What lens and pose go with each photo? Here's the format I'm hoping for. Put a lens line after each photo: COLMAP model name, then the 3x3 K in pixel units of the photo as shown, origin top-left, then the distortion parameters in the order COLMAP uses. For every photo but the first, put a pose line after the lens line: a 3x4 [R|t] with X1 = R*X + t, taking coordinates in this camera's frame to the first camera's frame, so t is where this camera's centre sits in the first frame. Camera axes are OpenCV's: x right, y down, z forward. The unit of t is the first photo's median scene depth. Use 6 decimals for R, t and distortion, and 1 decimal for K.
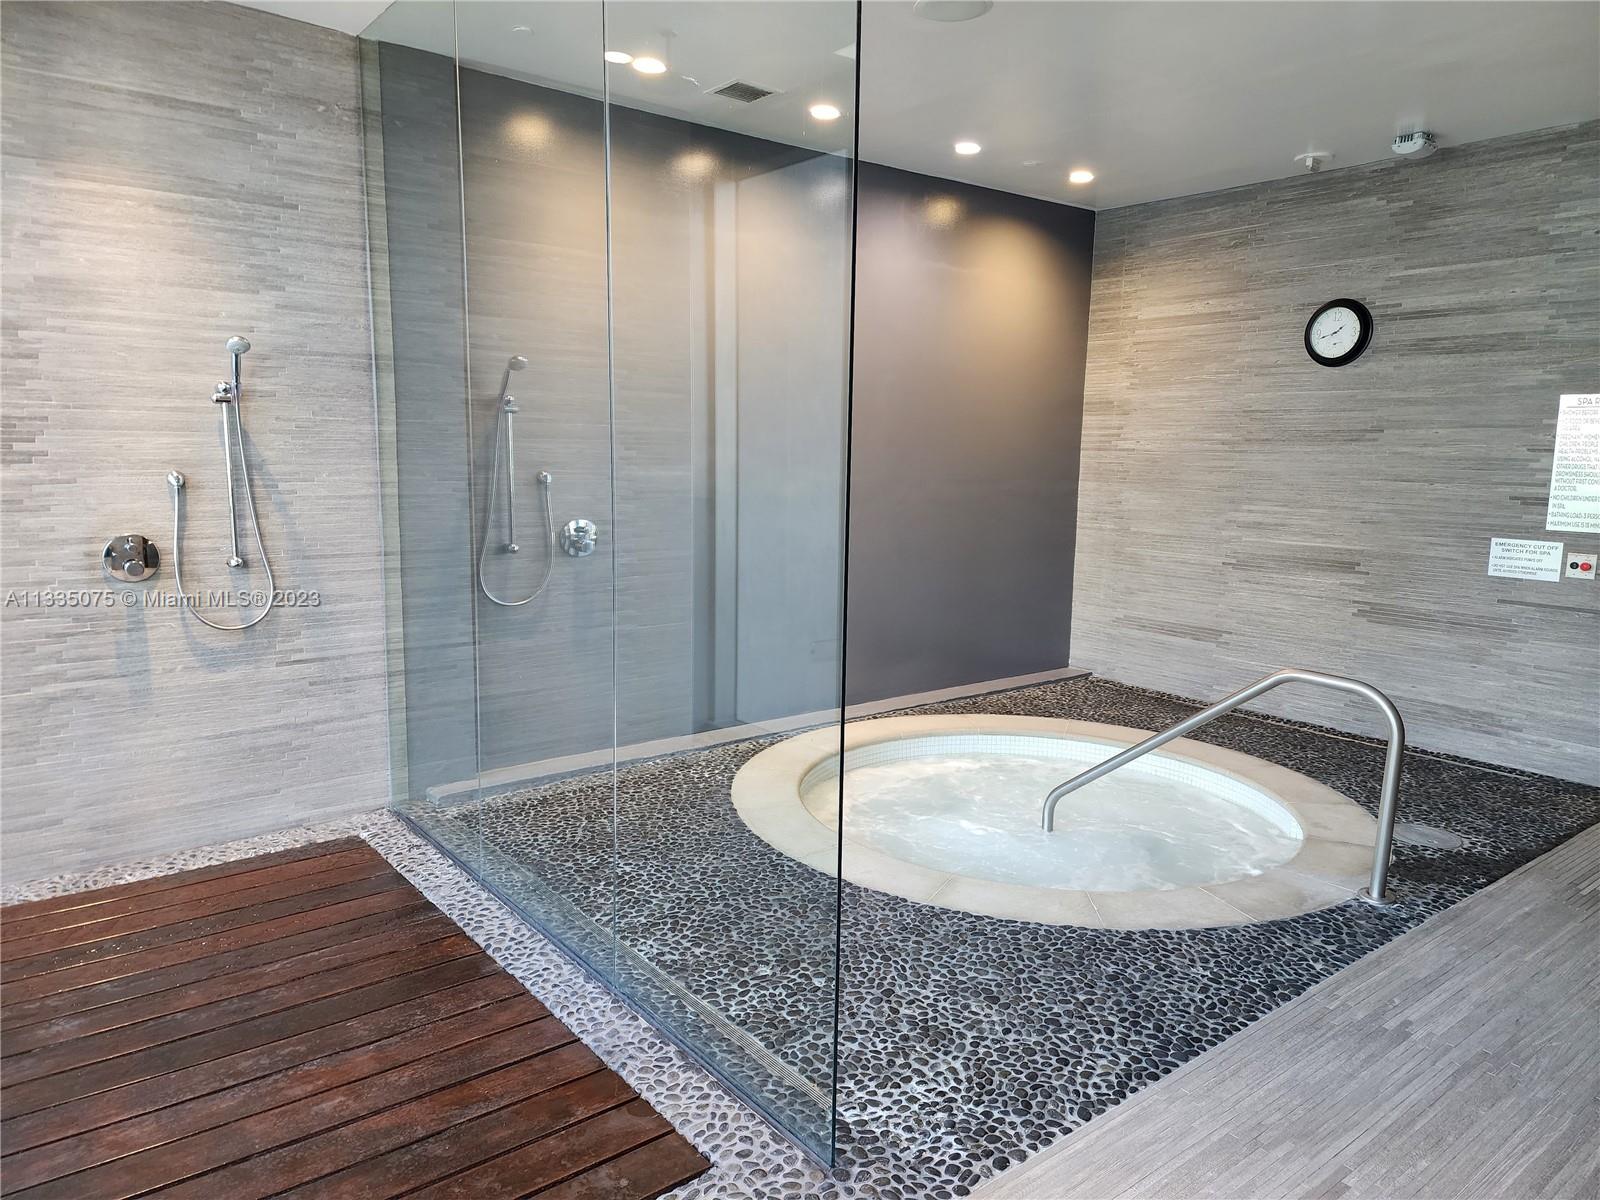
lens RADIAL K [[1073.2, 0, 799.6], [0, 1073.2, 600.6], [0, 0, 1]] dist [0.003419, 0.000701]
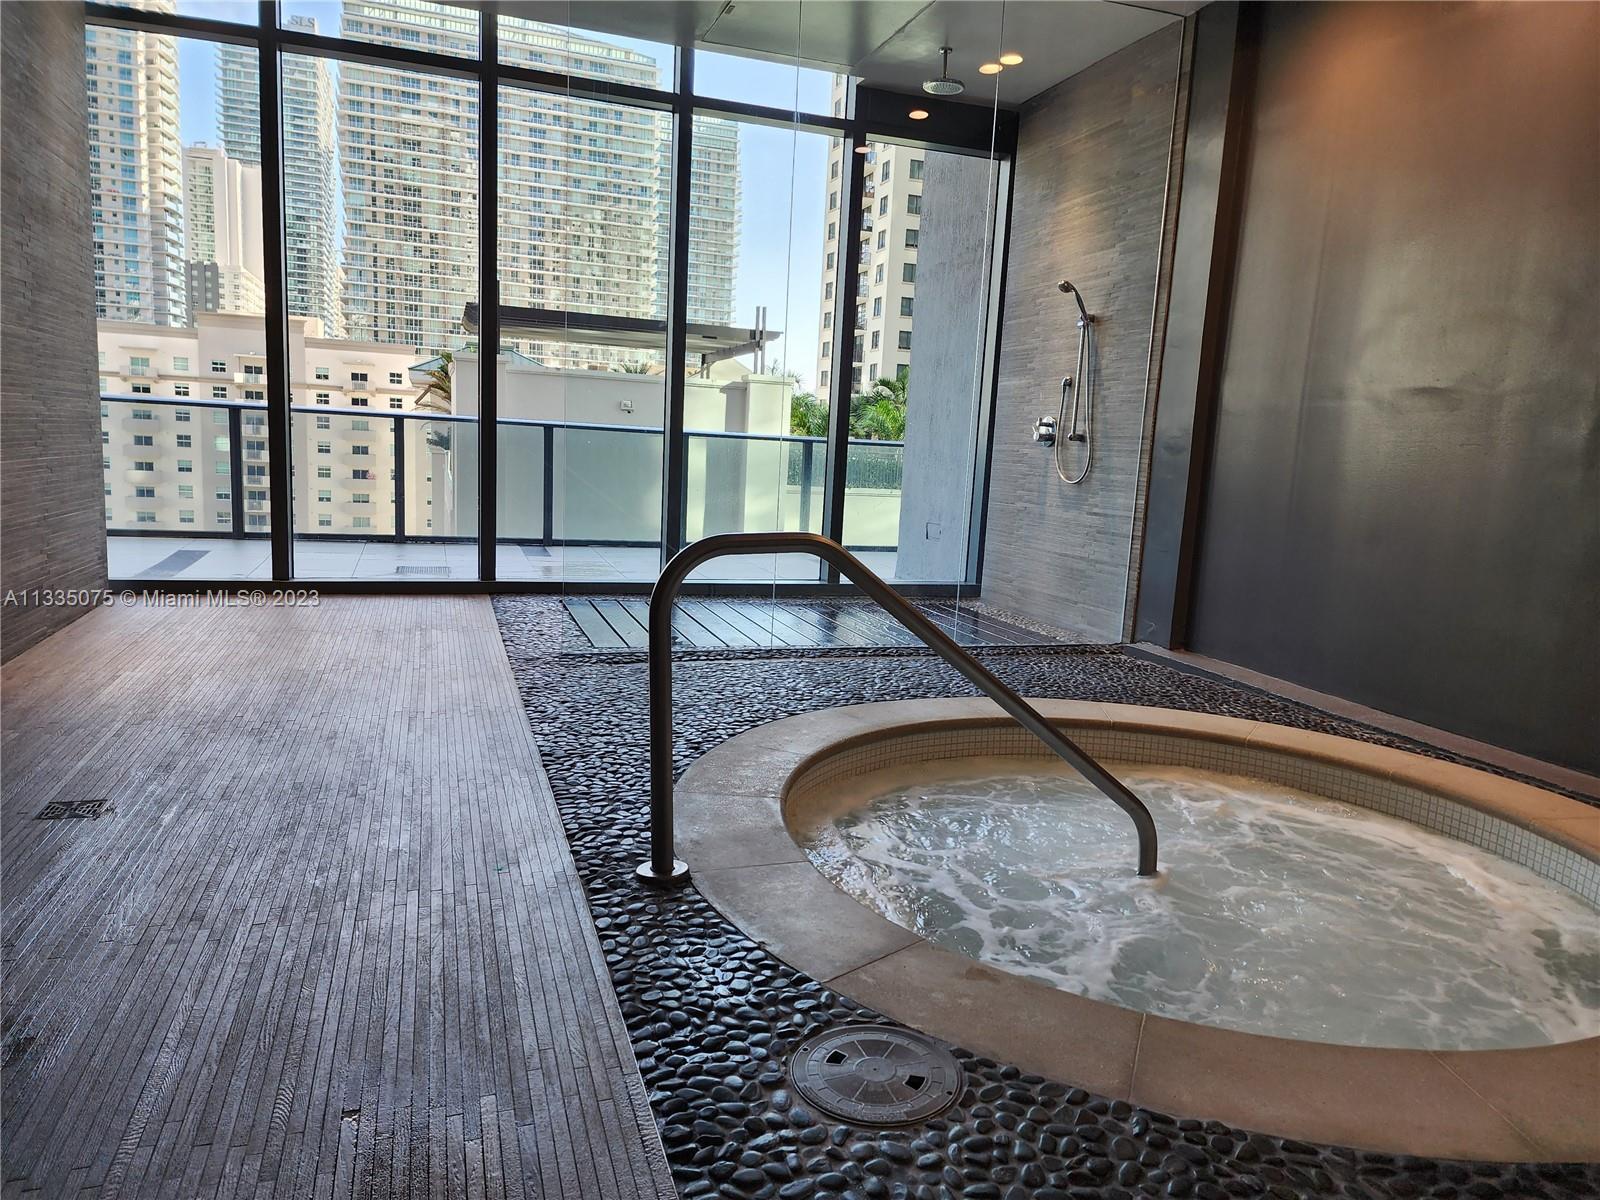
lens RADIAL K [[1073.2, 0, 800.2], [0, 1073.2, 603.4], [0, 0, 1]] dist [0.003419, 0.000701]
pose [[-0.328334, 0.112186, -0.937876, 1.036929], [-0.182116, 0.966773, 0.179398, -0.010153], [0.926839, 0.229705, -0.296993, 1.172551]]
